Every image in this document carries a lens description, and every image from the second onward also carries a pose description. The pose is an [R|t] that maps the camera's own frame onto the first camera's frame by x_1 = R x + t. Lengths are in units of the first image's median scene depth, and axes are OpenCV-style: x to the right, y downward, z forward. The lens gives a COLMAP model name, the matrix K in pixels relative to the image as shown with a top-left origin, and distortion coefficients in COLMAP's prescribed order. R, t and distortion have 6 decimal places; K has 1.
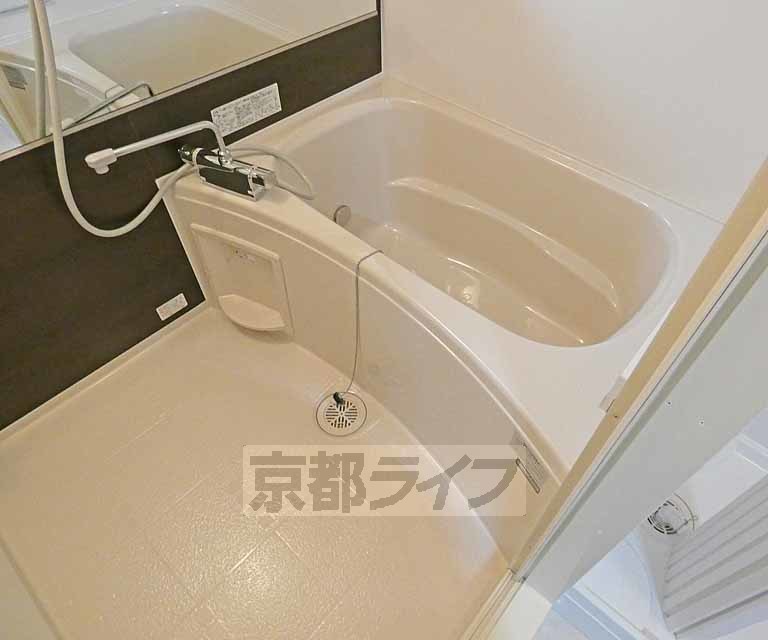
lens RADIAL K [[496.8, 0, 384.0], [0, 496.8, 320.0], [0, 0, 1]] dist [-0.002980, -0.004604]
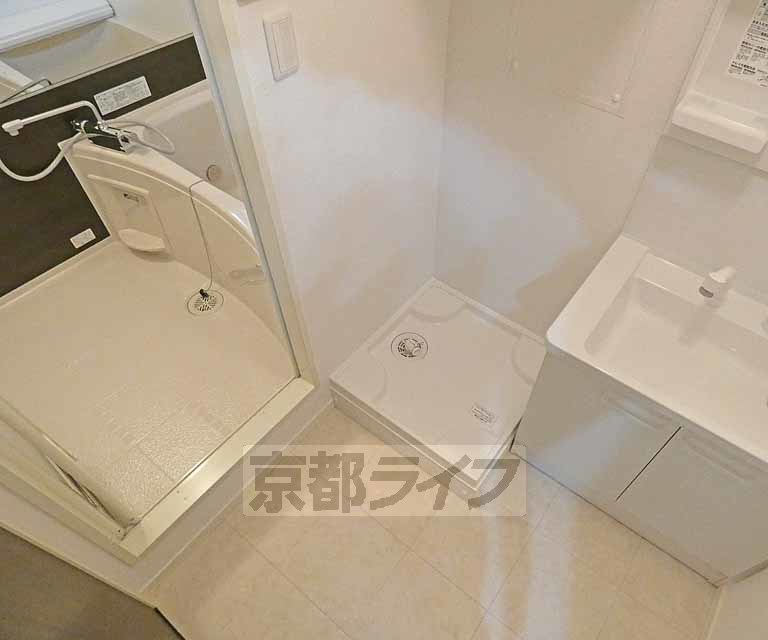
lens RADIAL K [[501.7, 0, 401.9], [0, 501.7, 319.9], [0, 0, 1]] dist [-0.001085, -0.002443]
pose [[0.996493, -0.060395, 0.057924, 0.431386], [0.060370, 0.998174, 0.002172, 0.292848], [-0.057949, 0.001332, 0.998319, -0.534892]]
